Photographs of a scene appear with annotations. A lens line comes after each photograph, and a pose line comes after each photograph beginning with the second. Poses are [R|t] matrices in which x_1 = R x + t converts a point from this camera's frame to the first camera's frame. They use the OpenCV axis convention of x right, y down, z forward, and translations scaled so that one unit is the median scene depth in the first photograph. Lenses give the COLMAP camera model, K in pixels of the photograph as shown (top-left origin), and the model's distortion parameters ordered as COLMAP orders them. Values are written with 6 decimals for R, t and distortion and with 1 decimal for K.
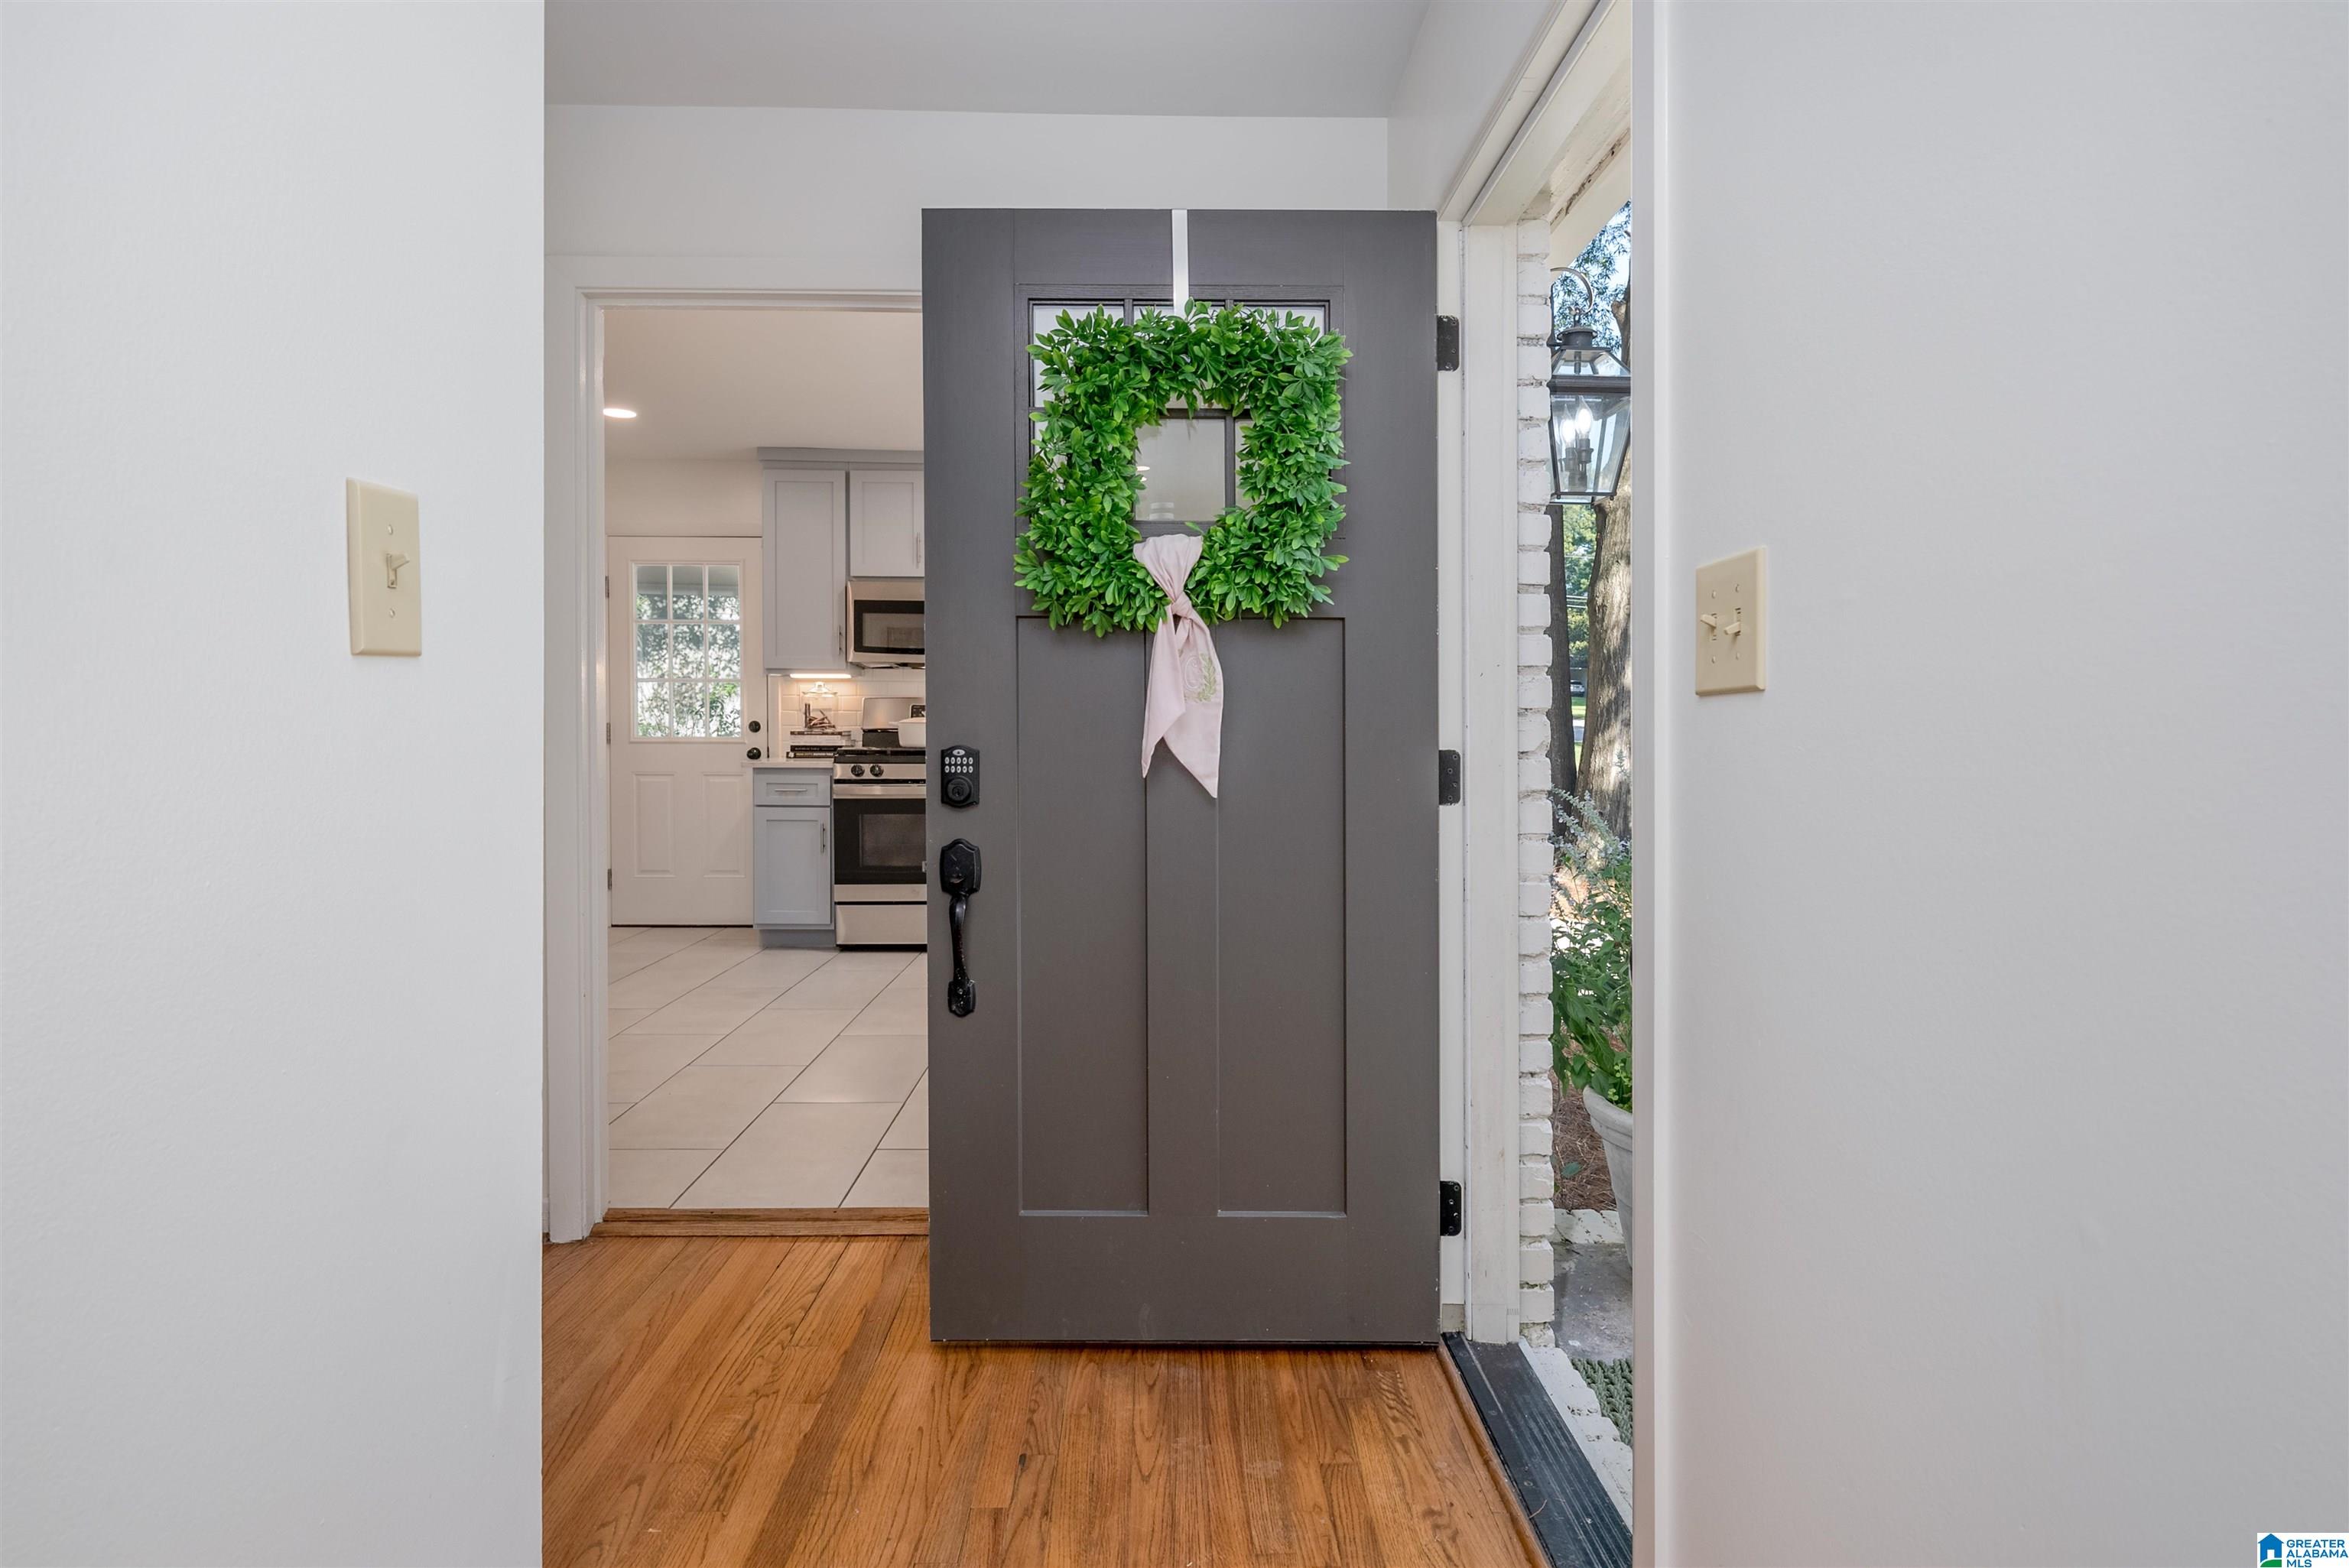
lens RADIAL K [[1187.6, 0, 1170.8], [0, 1187.6, 744.0], [0, 0, 1]] dist [0.002690, 0.000368]
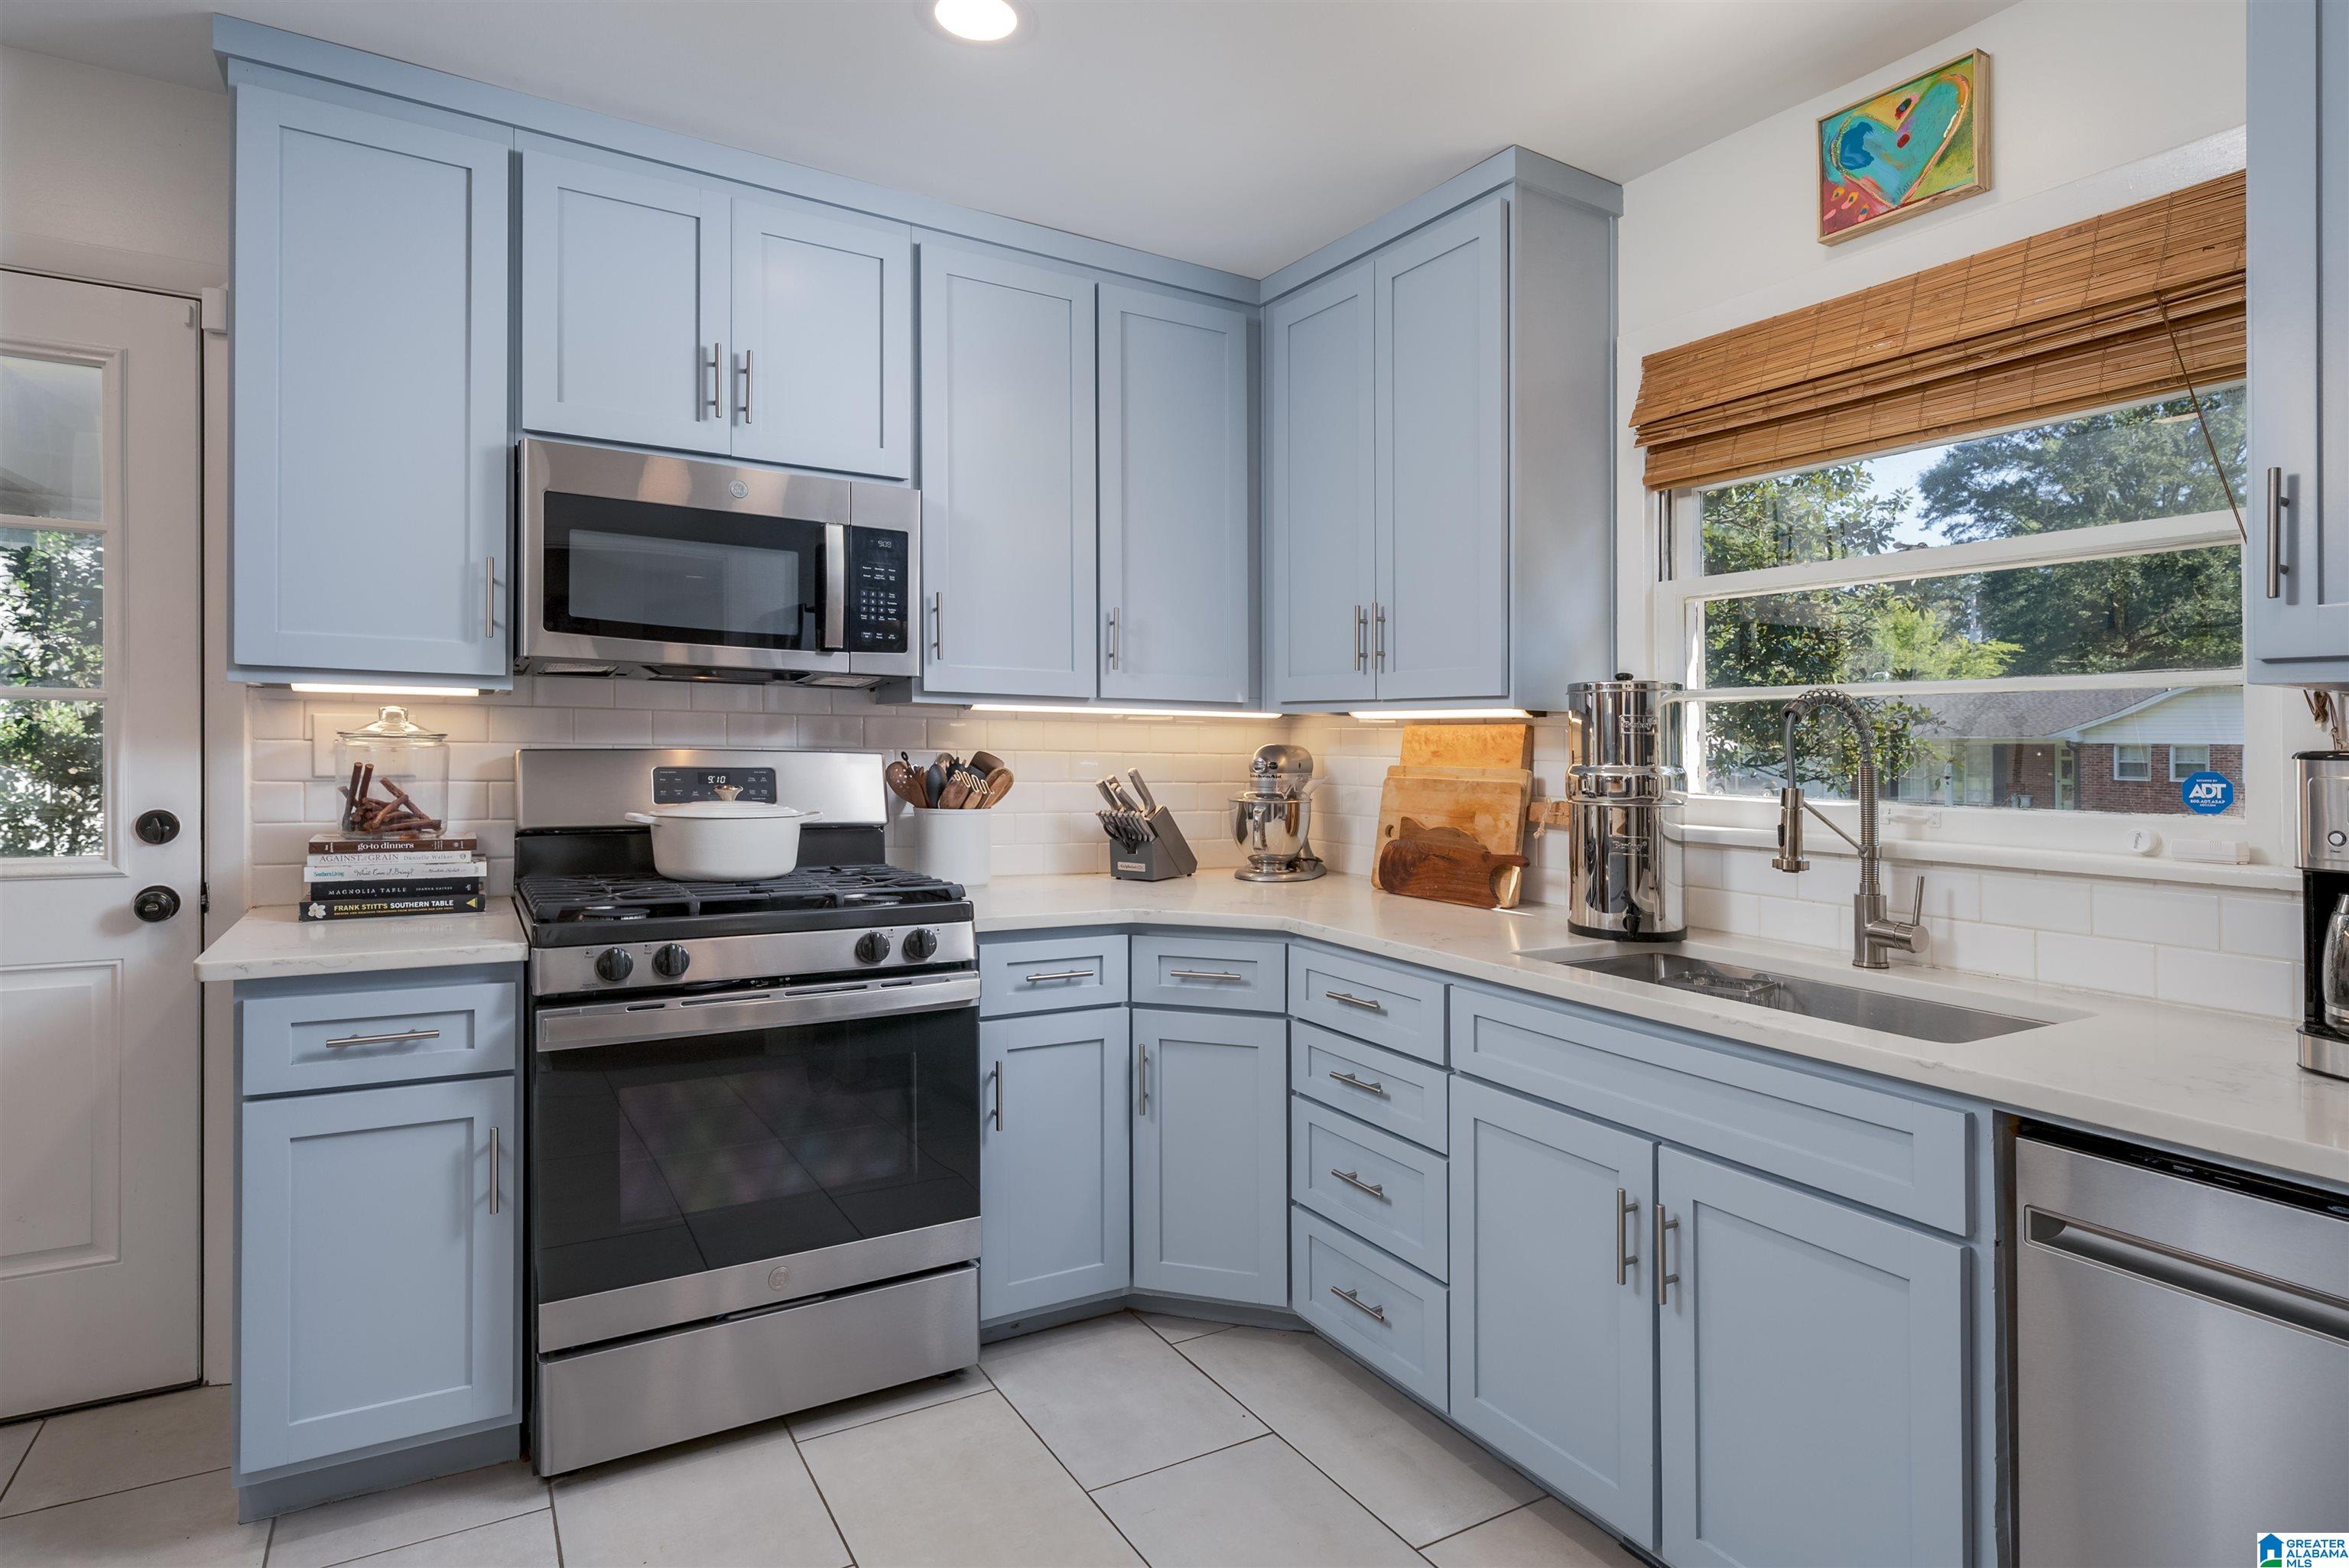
lens RADIAL K [[1187.6, 0, 1170.8], [0, 1187.6, 744.0], [0, 0, 1]] dist [0.002690, 0.000368]
pose [[0.876058, 0.004458, 0.482185, -0.278585], [0.003337, 0.999877, -0.015307, -0.035987], [-0.482194, 0.015019, 0.875936, 0.588602]]
